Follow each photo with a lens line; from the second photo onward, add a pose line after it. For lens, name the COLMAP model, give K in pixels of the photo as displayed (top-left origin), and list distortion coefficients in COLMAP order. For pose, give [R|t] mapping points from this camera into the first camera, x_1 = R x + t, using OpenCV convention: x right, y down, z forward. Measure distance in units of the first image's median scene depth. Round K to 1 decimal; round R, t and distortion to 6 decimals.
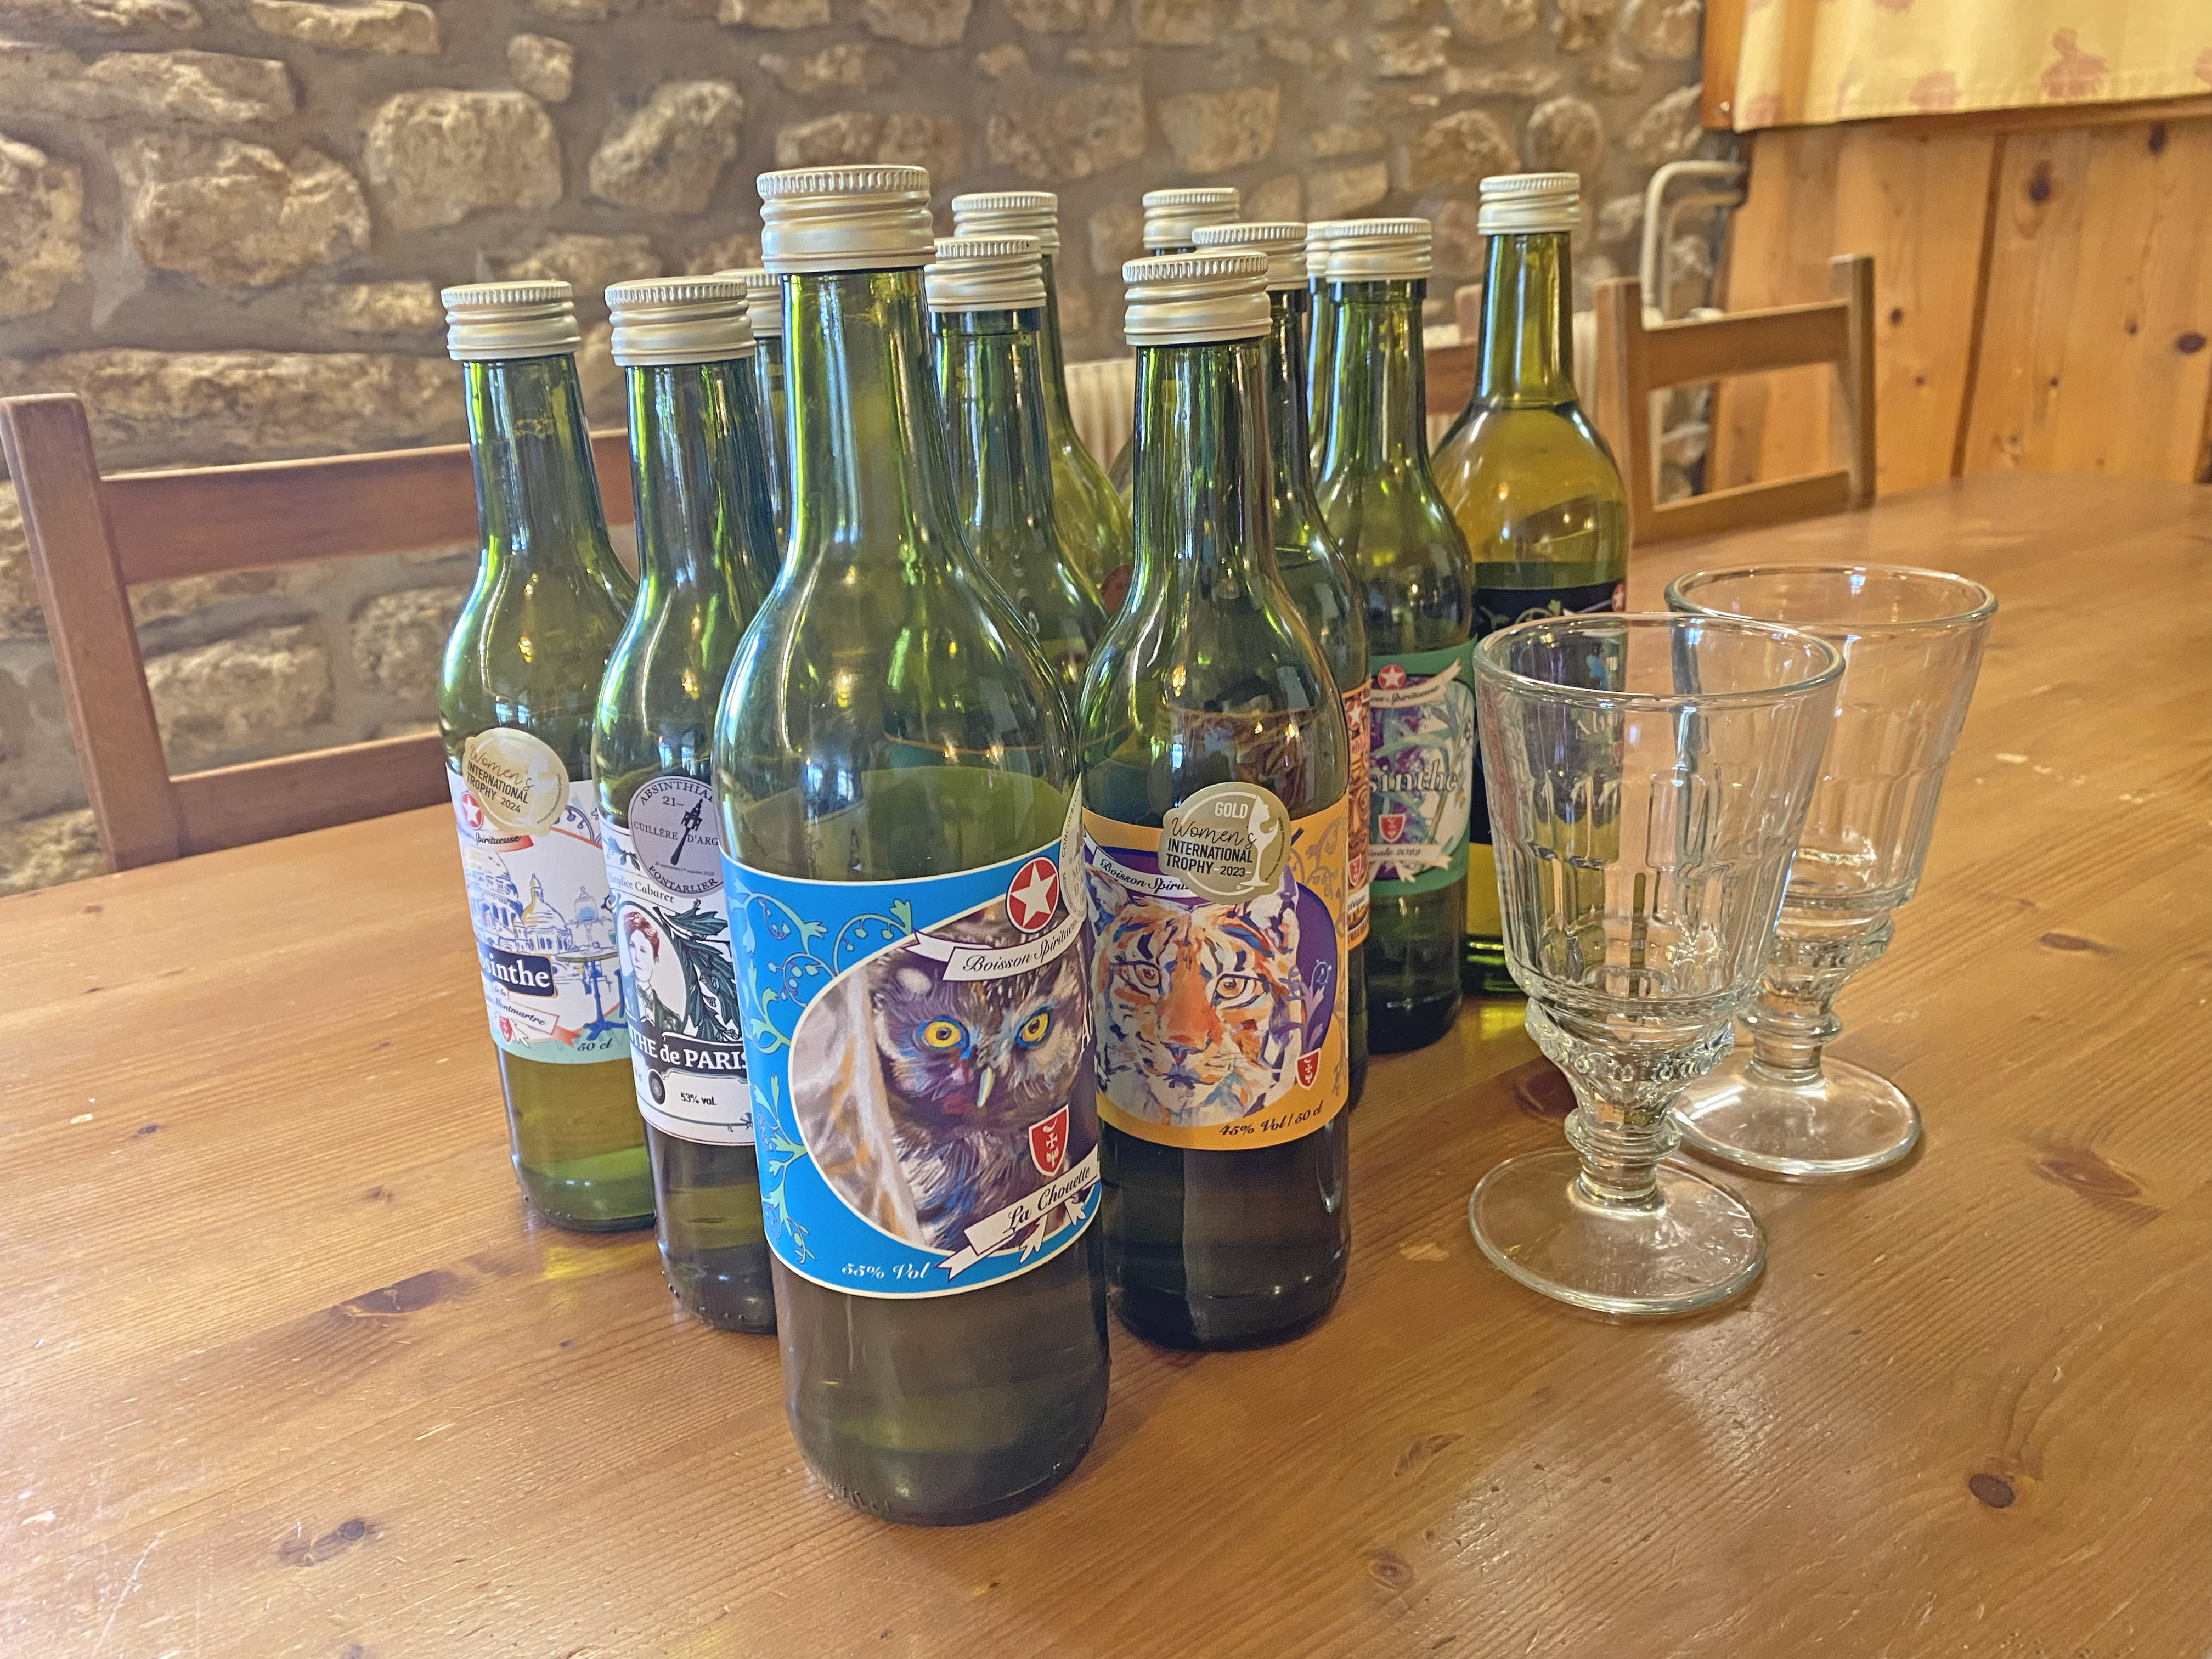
lens RADIAL K [[1667.8, 0, 1106.0], [0, 1667.8, 829.5], [0, 0, 1]] dist [-0.011797, 0.001155]
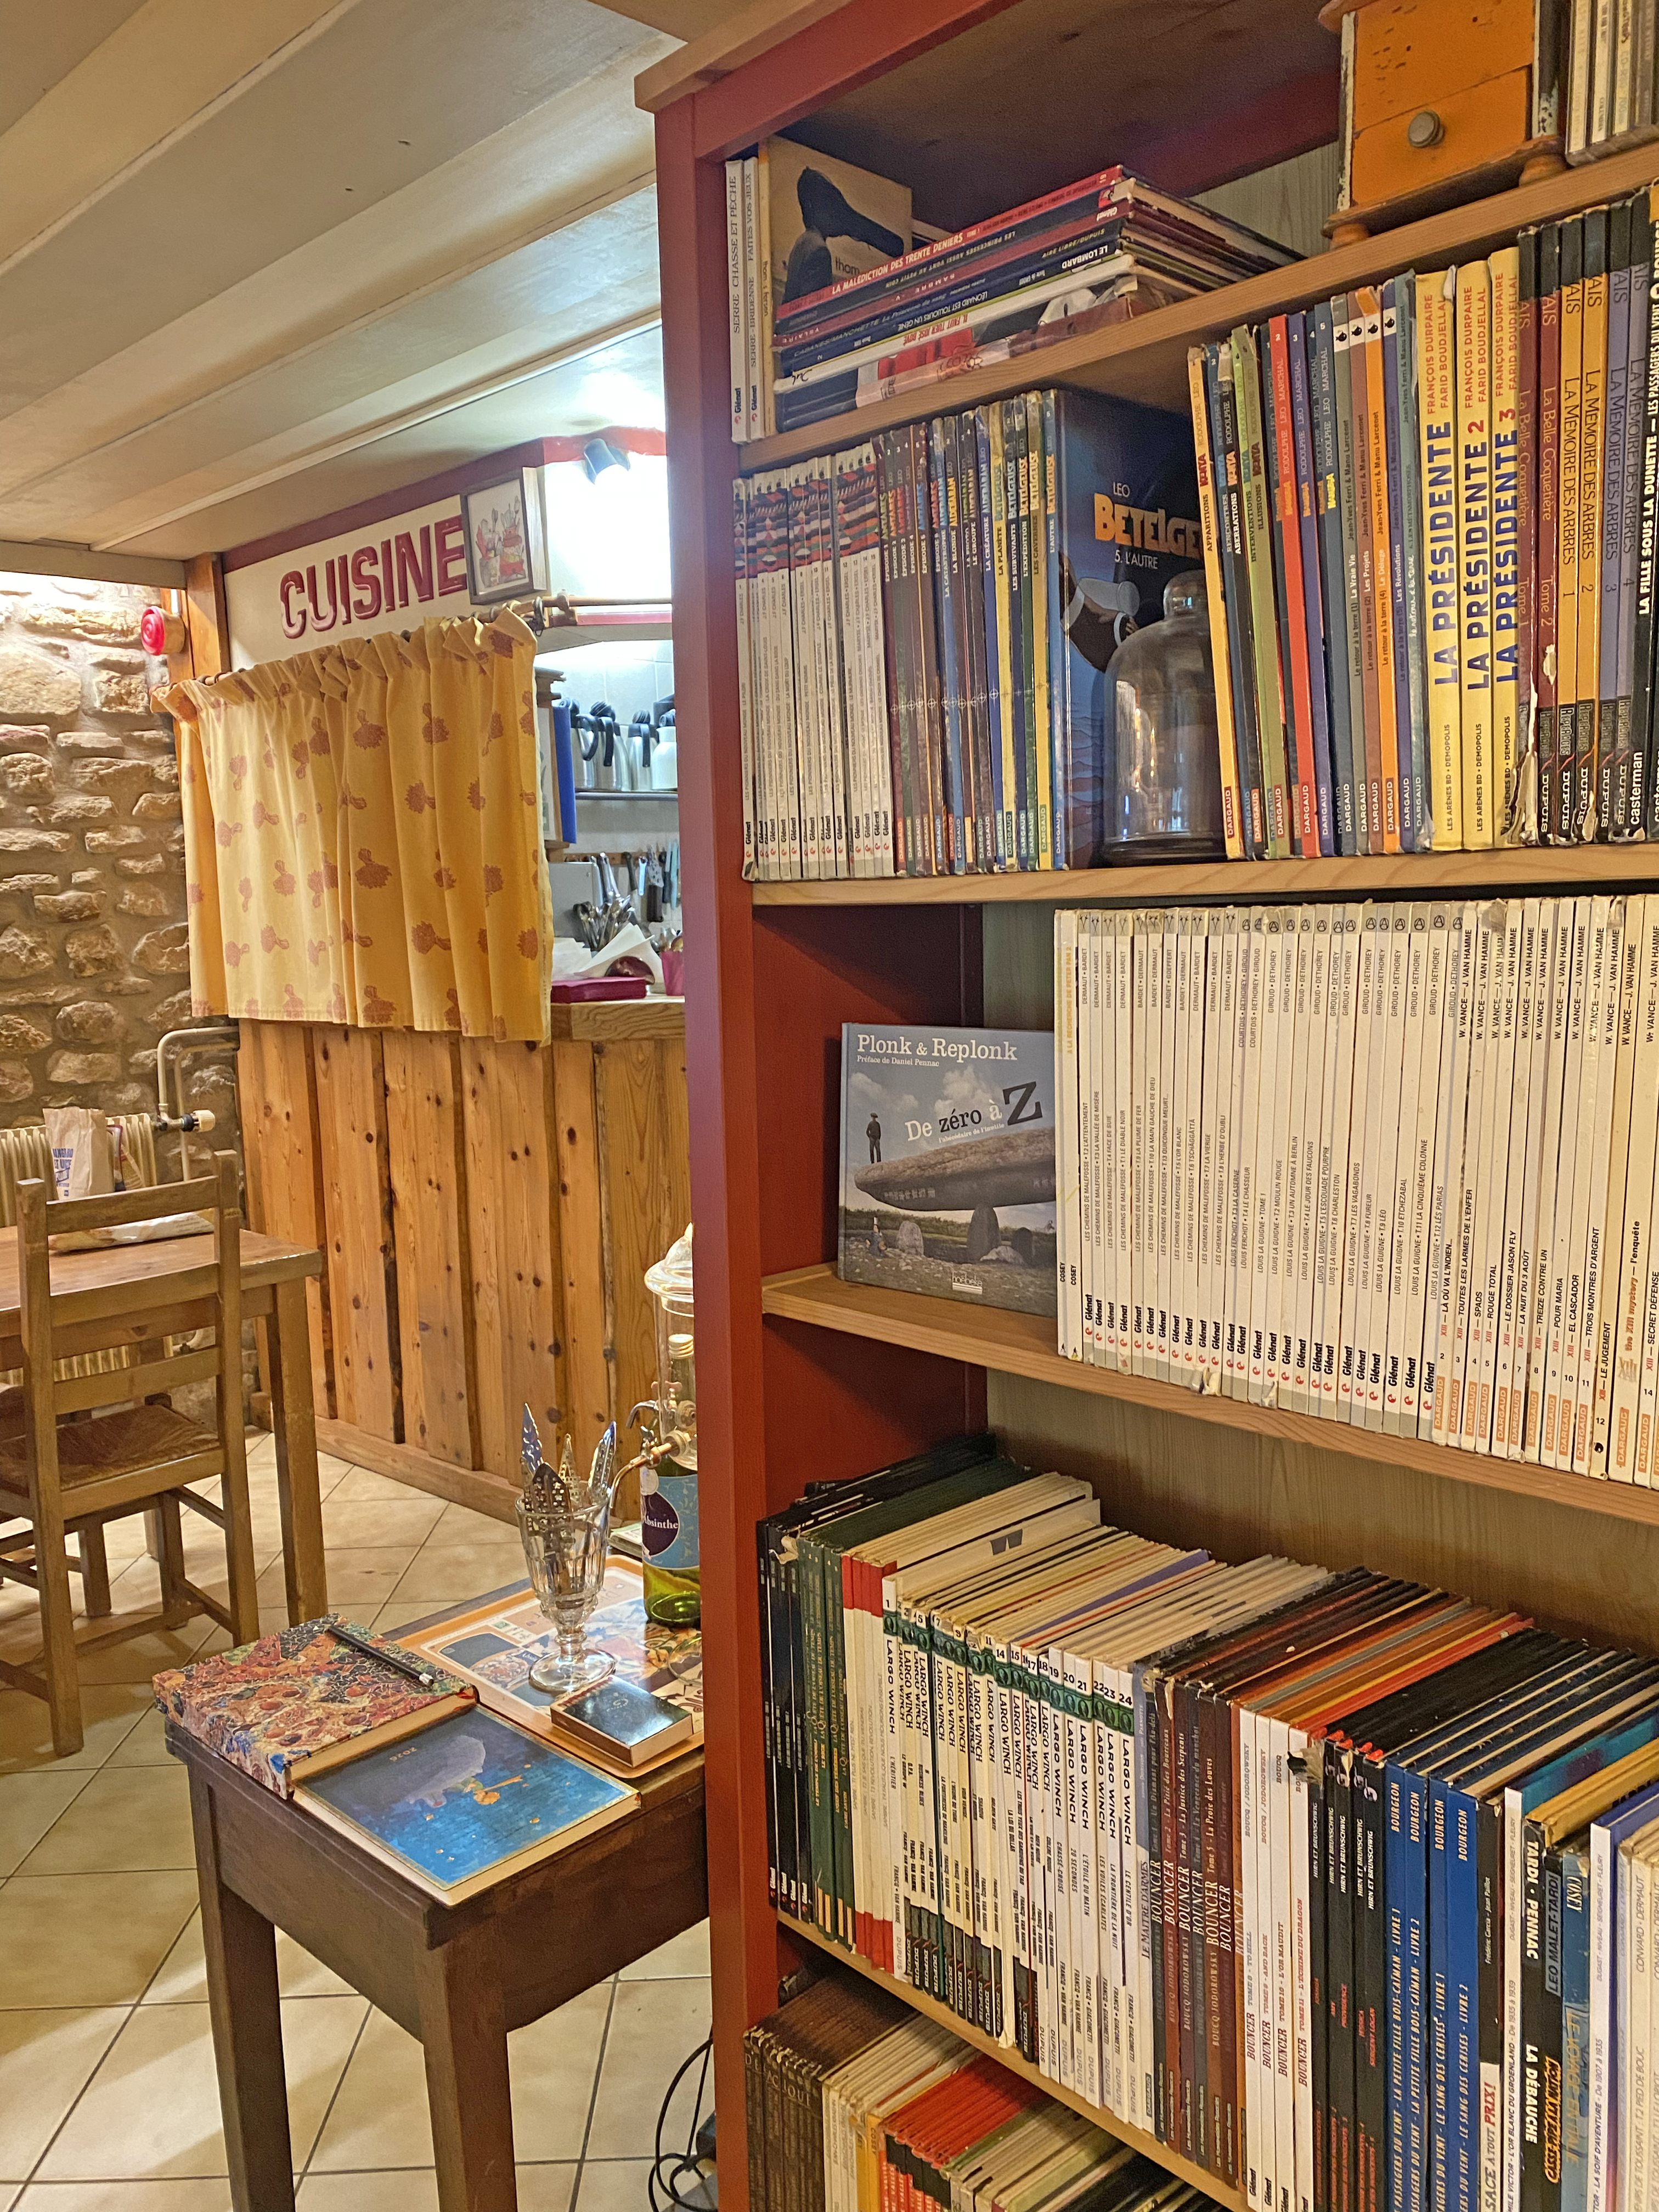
lens RADIAL K [[1631.1, 0, 829.5], [0, 1631.1, 1106.0], [0, 0, 1]] dist [0.047115, 0.000020]
pose [[0.984519, -0.016441, 0.174503, 0.761950], [0.052947, 0.976977, -0.206669, 0.078398], [-0.167088, 0.212709, 0.962724, -0.823022]]
